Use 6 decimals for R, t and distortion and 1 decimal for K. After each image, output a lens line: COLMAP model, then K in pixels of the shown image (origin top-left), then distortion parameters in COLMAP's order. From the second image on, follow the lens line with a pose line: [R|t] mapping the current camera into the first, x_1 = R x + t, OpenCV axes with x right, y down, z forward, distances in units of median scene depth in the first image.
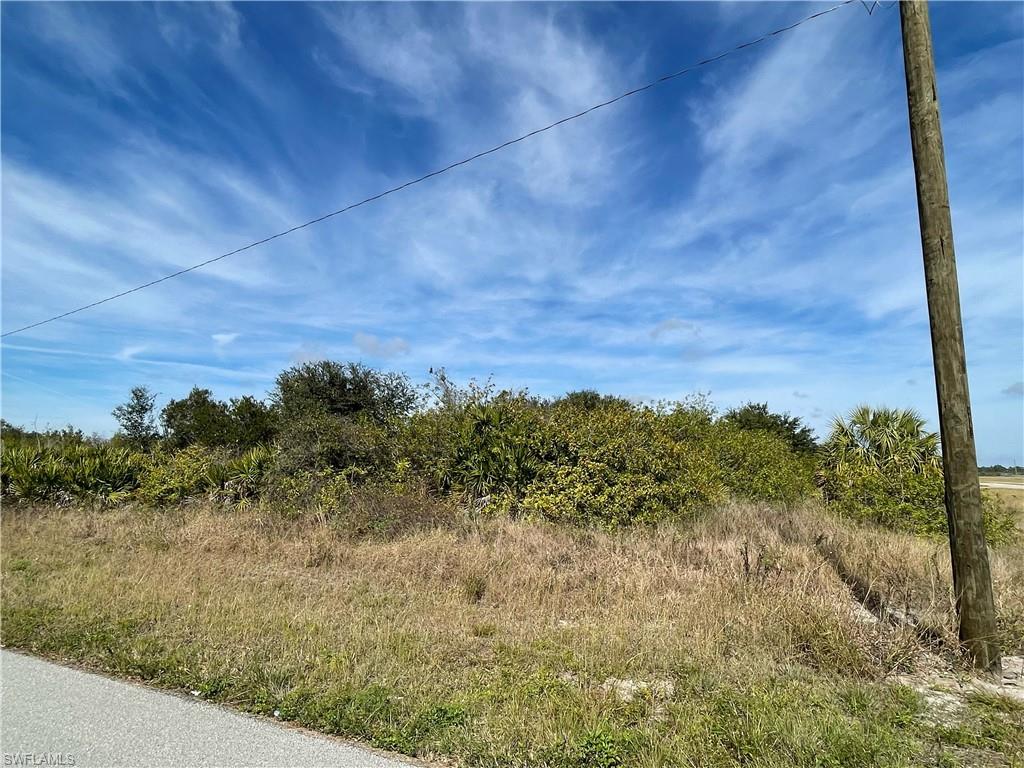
lens RADIAL K [[621.6, 0, 517.3], [0, 621.6, 387.2], [0, 0, 1]] dist [-0.008406, -0.007871]
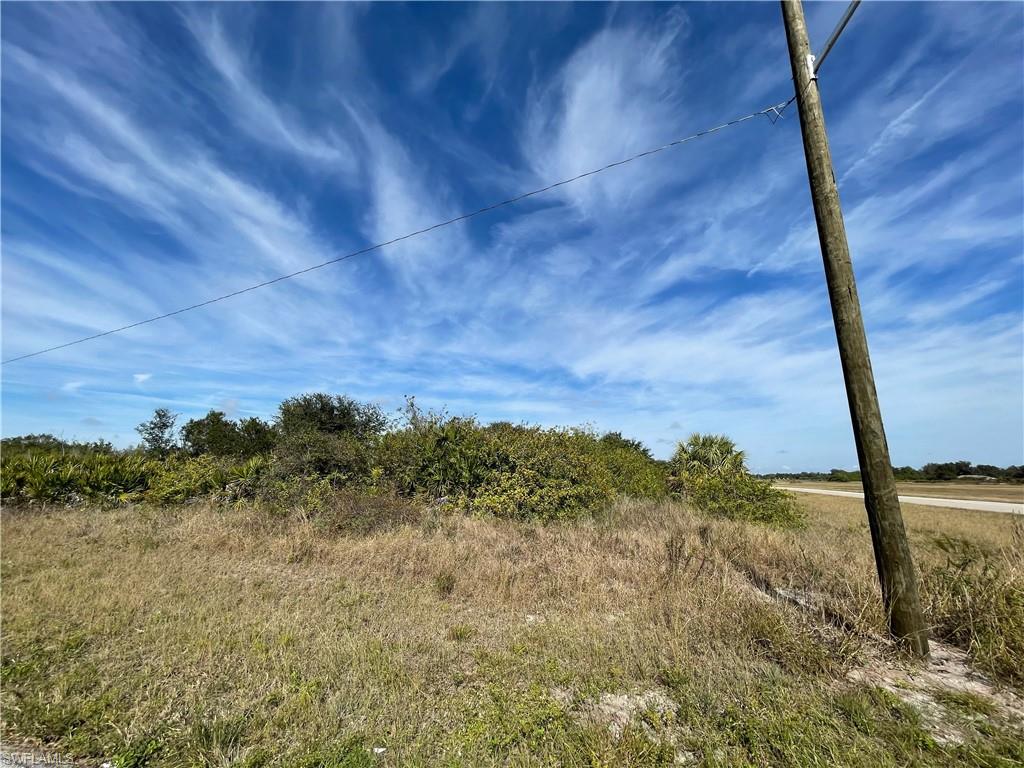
lens RADIAL K [[413.4, 0, 515.9], [0, 413.4, 382.2], [0, 0, 1]] dist [-0.008239, 0.000679]
pose [[0.989122, 0.034823, 0.142914, -0.031377], [-0.021868, 0.995589, -0.091235, 0.014306], [-0.145461, 0.087118, 0.985521, 0.112536]]
